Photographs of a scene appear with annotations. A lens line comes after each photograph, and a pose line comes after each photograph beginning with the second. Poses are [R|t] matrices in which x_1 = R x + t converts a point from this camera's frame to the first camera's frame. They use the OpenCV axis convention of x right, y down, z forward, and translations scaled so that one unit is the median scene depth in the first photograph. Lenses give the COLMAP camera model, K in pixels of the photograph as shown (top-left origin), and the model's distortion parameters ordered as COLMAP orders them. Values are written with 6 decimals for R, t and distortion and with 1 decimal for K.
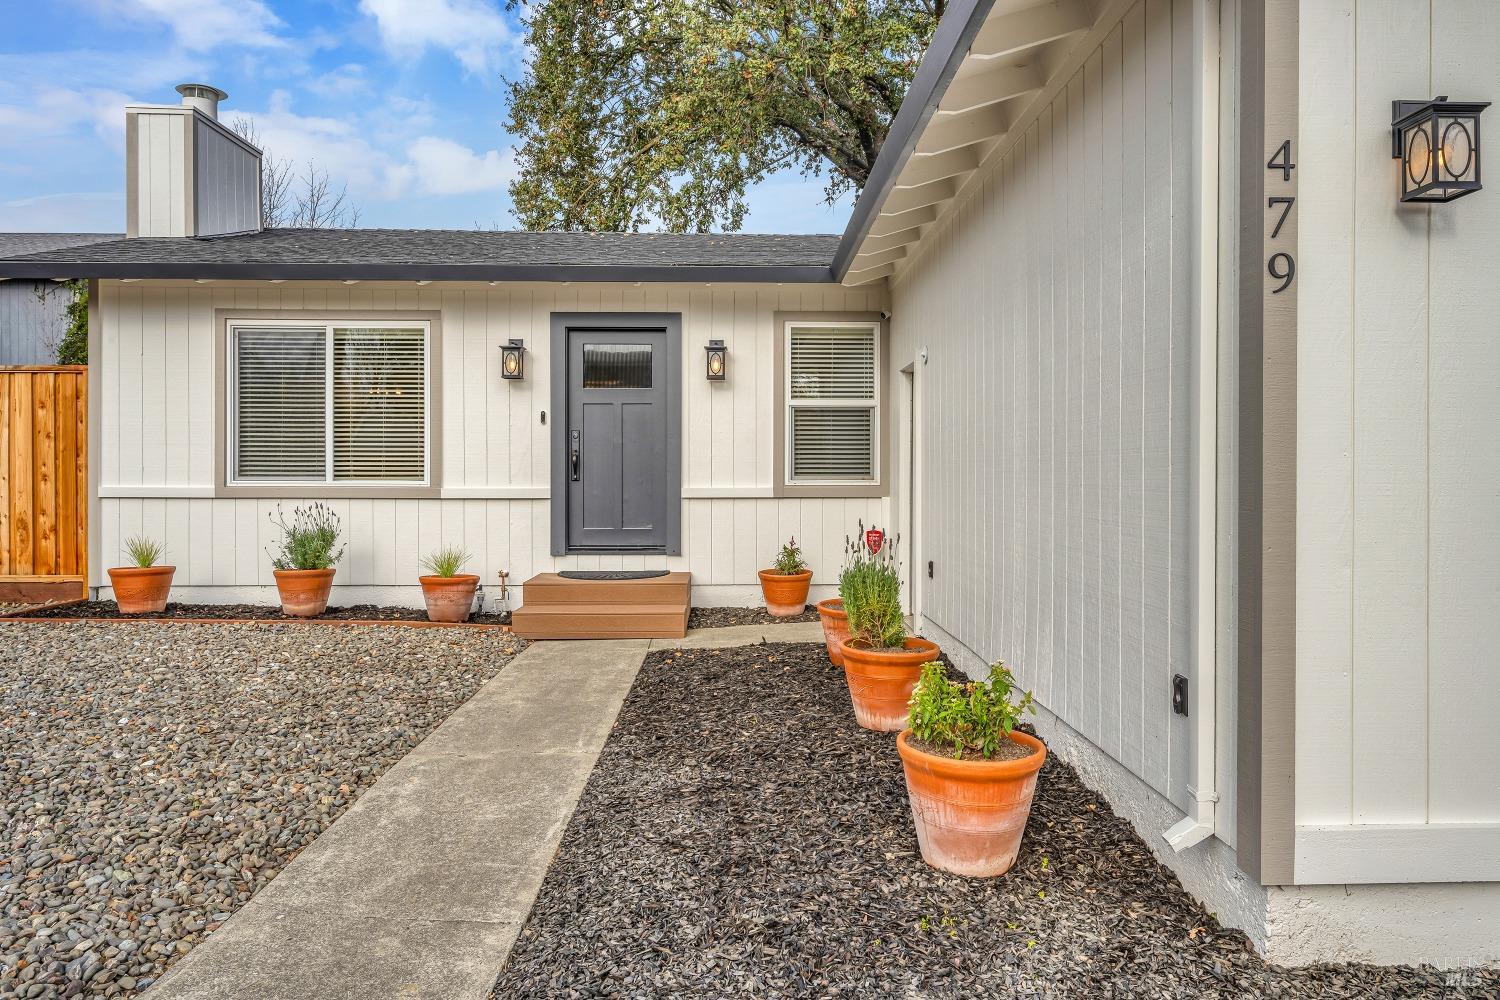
lens RADIAL K [[933.4, 0, 751.9], [0, 933.4, 462.8], [0, 0, 1]] dist [-0.001493, -0.000807]
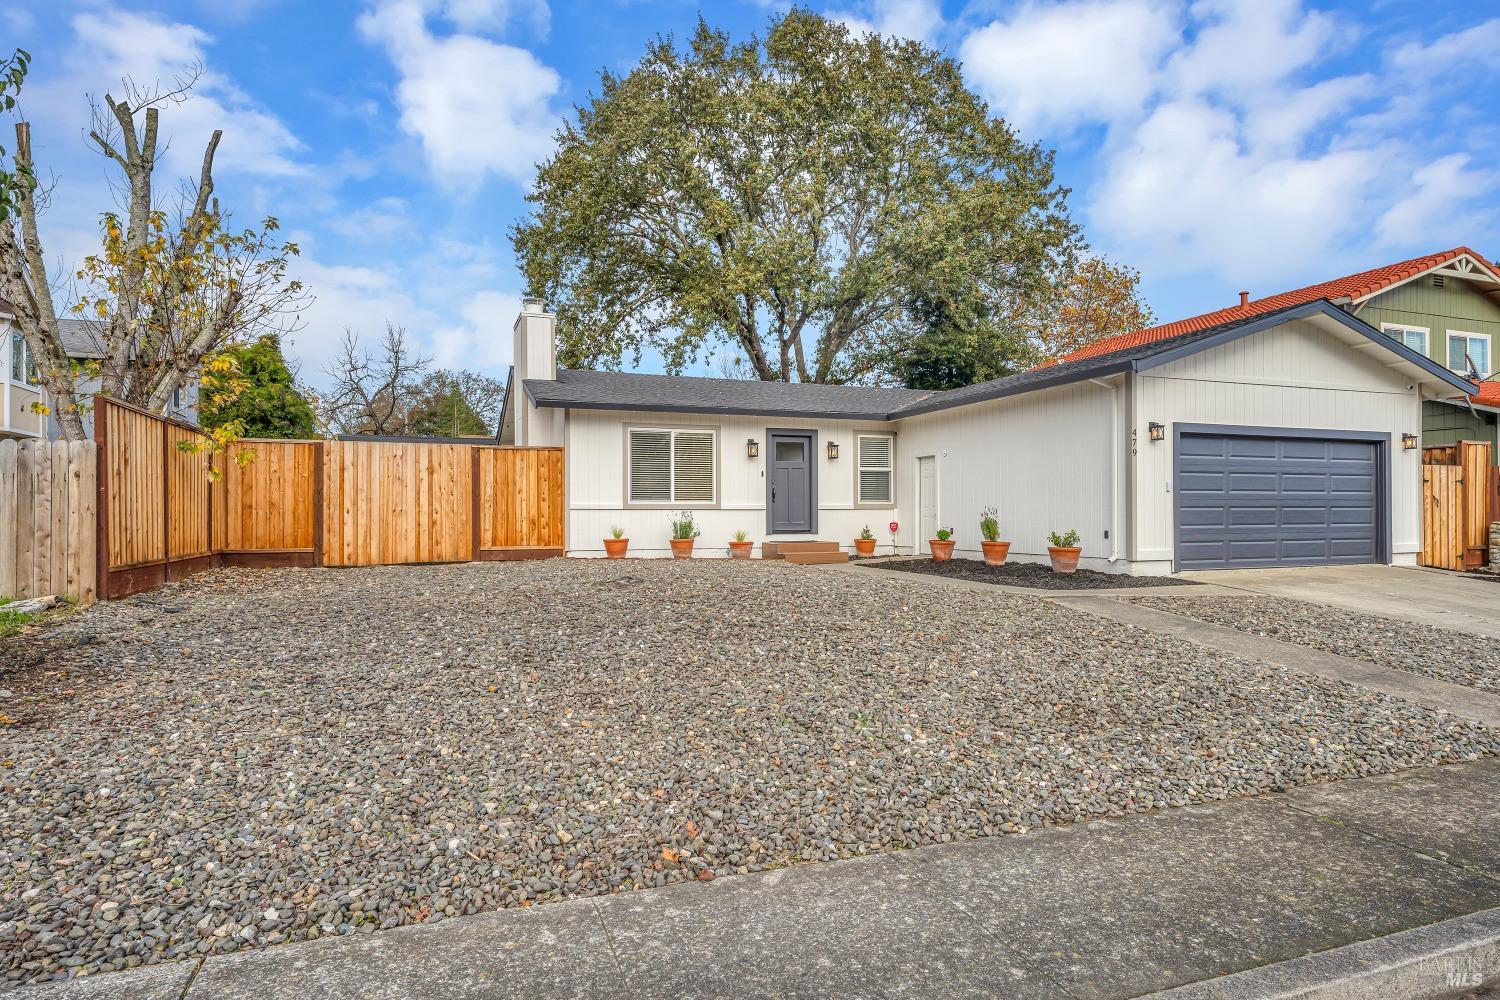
lens RADIAL K [[852.1, 0, 750.0], [0, 852.1, 500.0], [0, 0, 1]] dist [0.000862, -0.000227]
pose [[0.947939, 0.001858, 0.318448, -0.917772], [0.000907, 0.999963, -0.008536, 0.032928], [-0.318452, 0.008381, 0.947902, -0.962123]]
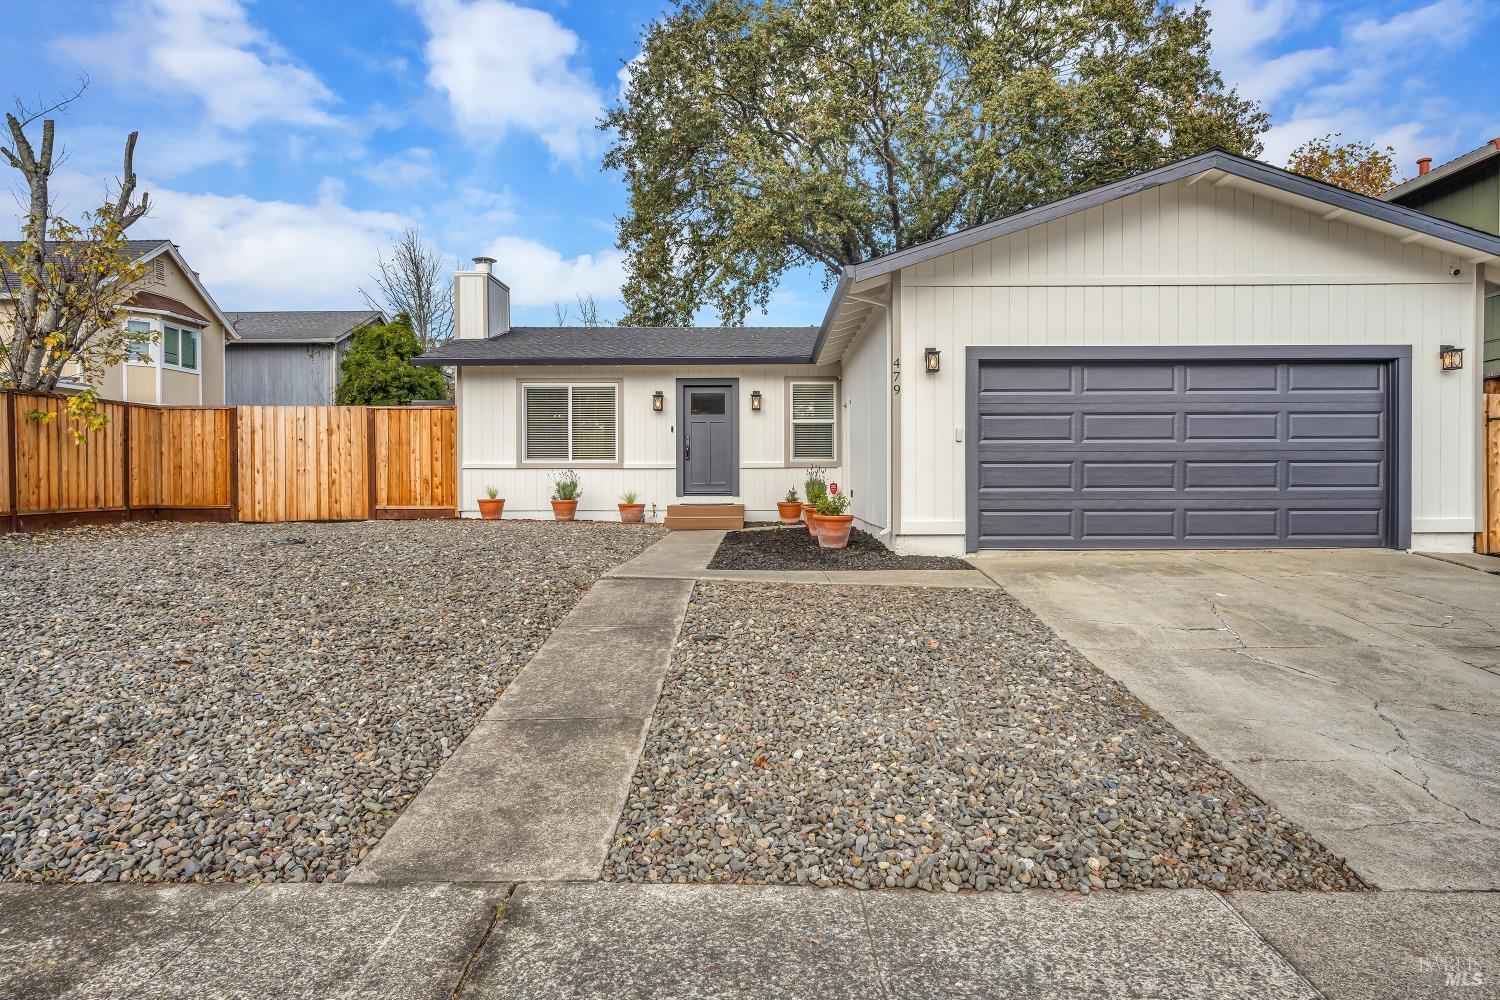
lens RADIAL K [[870.9, 0, 752.3], [0, 870.9, 458.6], [0, 0, 1]] dist [0.001712, 0.000266]
pose [[0.998866, -0.004541, -0.047386, 0.043775], [0.003947, 0.999913, -0.012621, 0.041479], [0.047439, 0.012420, 0.998797, -0.912956]]
